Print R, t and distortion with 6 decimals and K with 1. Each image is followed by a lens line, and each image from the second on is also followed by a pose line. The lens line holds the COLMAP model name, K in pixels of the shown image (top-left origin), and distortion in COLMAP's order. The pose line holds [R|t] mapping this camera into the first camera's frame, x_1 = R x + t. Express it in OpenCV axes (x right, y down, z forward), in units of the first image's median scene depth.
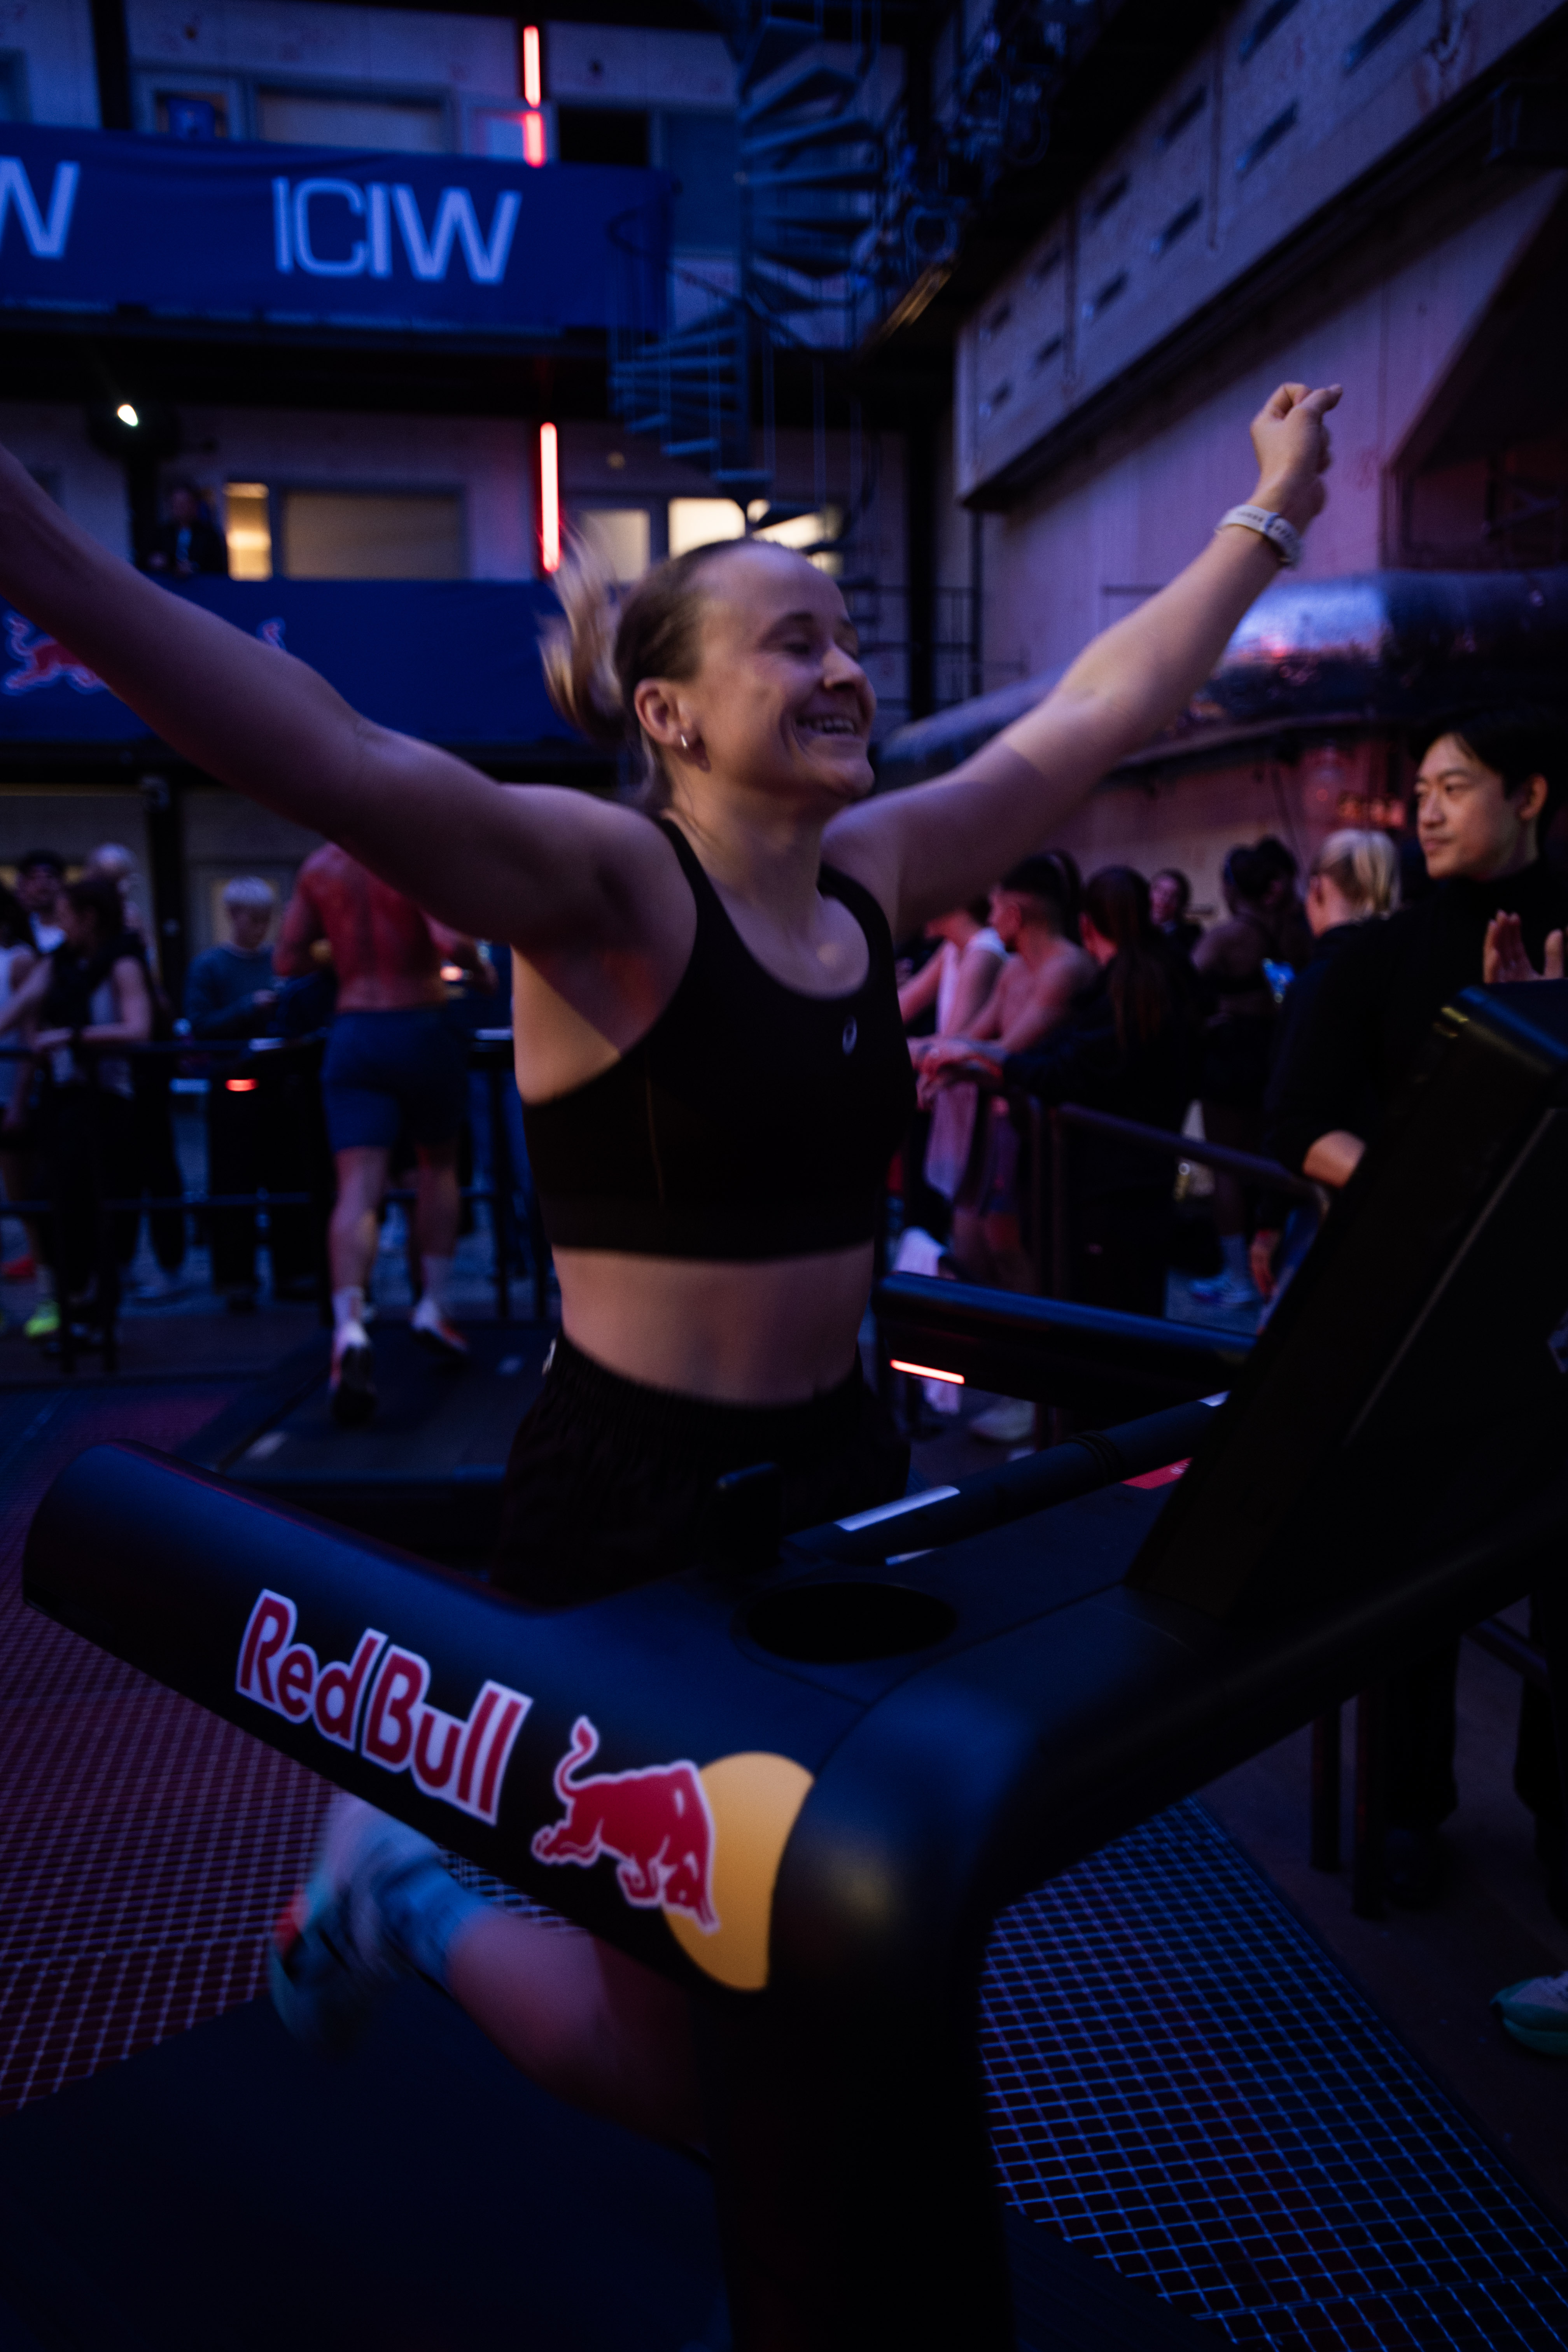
lens RADIAL K [[1907.3, 0, 776.5], [0, 1907.3, 1175.6], [0, 0, 1]] dist [0.005396, 0.076596]
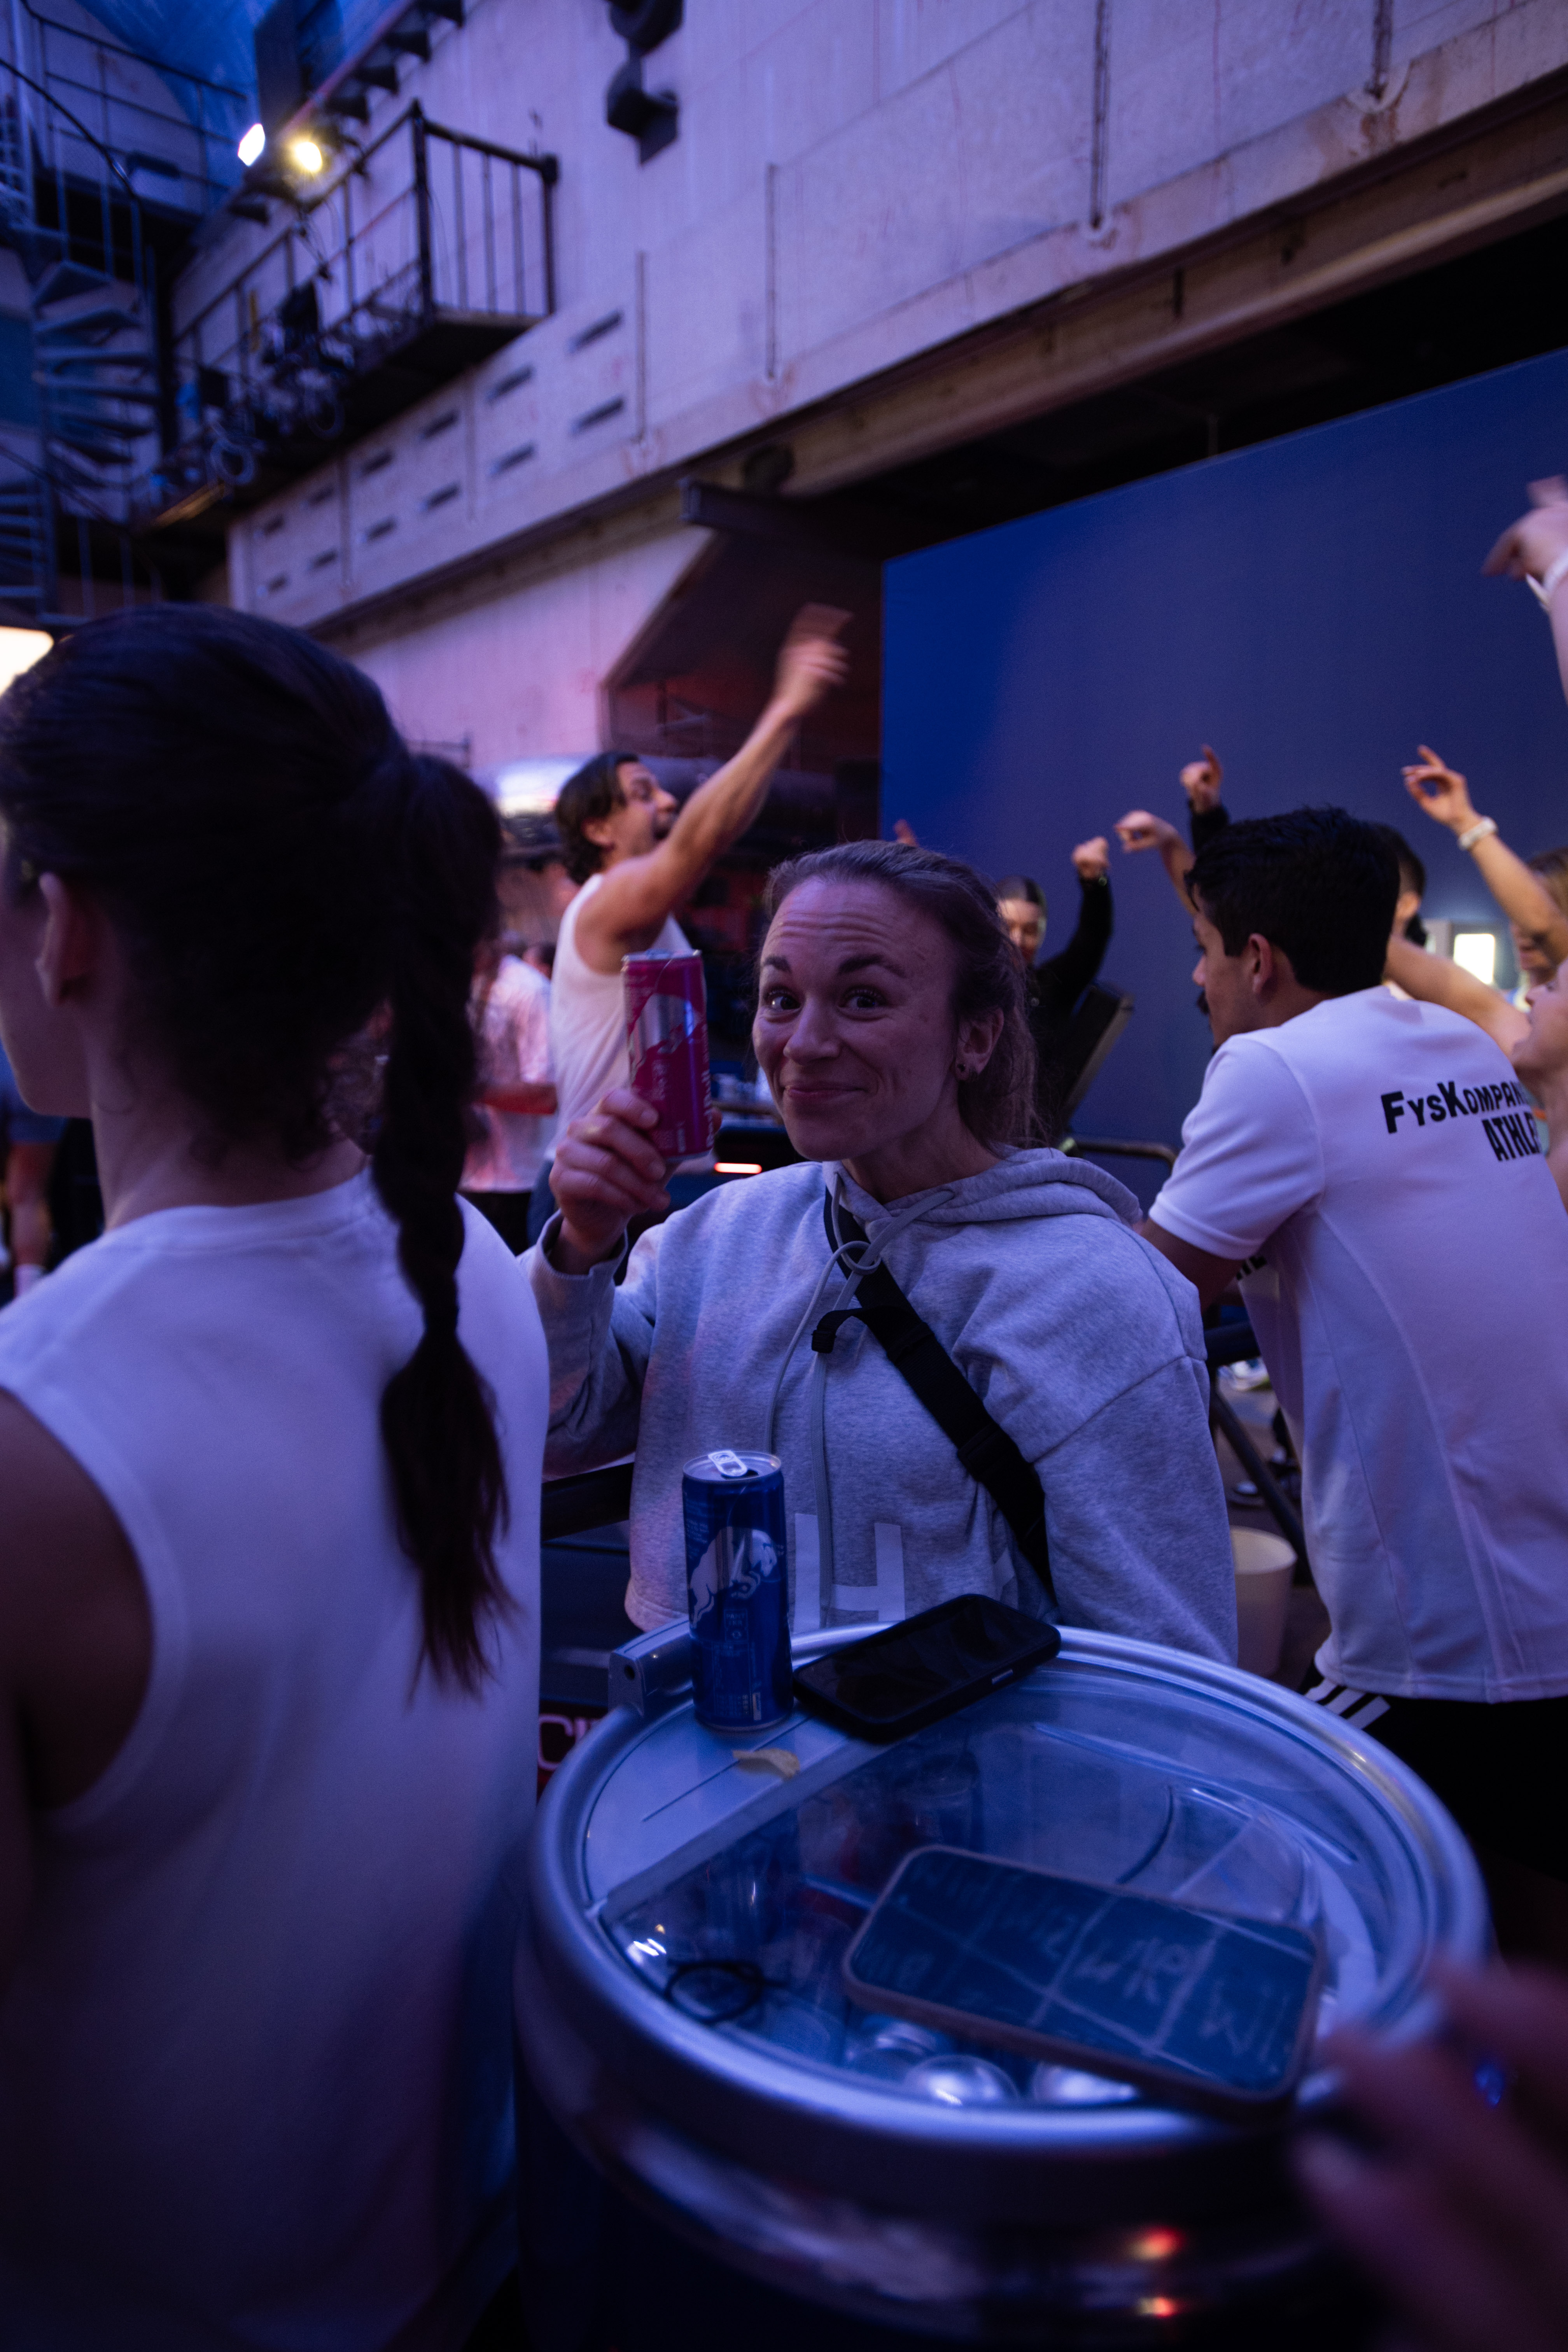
lens RADIAL K [[1563.3, 0, 786.6], [0, 1563.3, 1179.9], [0, 0, 1]] dist [-0.019608, 0.040305]
pose [[0.876537, -0.054737, 0.478212, -0.120092], [0.059180, 0.998231, 0.005785, 0.017737], [-0.477682, 0.023230, 0.878225, -0.107395]]
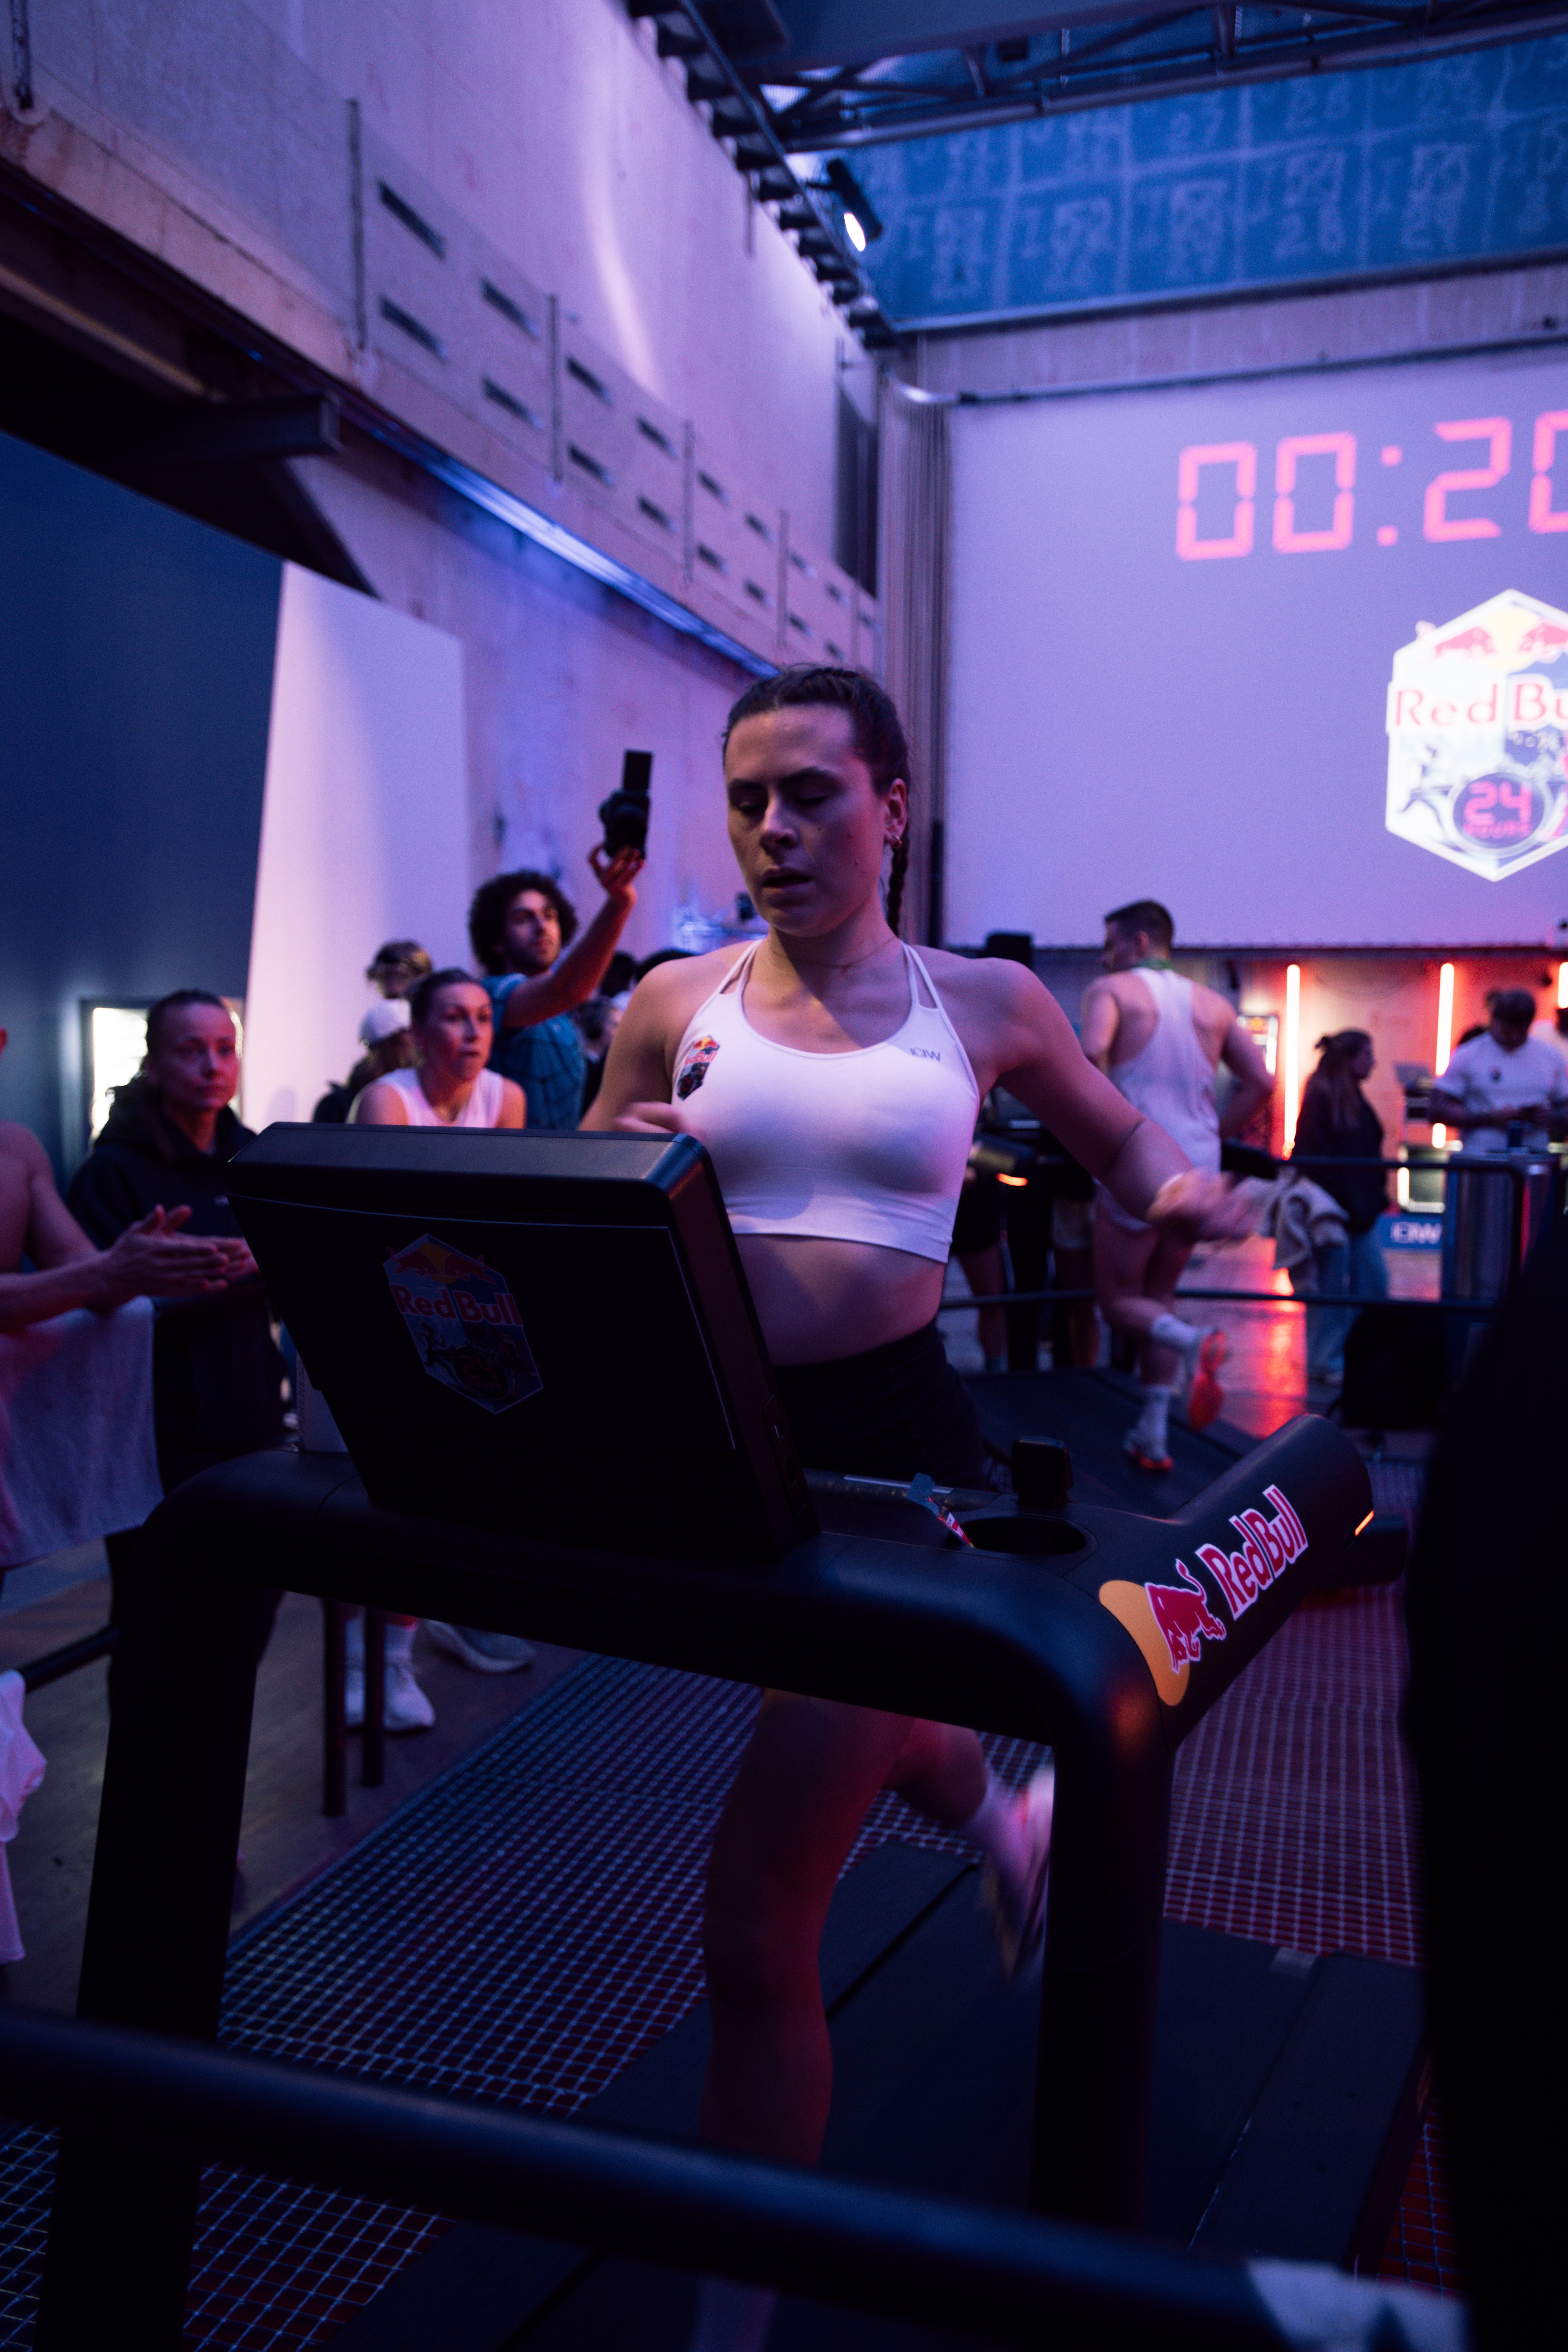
lens RADIAL K [[1788.5, 0, 783.2], [0, 1788.5, 1180.6], [0, 0, 1]] dist [0.001815, 0.033602]
pose [[-0.890569, -0.032034, 0.453719, -0.143499], [0.067239, 0.977285, 0.200978, -0.089352], [-0.449851, 0.209493, -0.868186, 0.605808]]
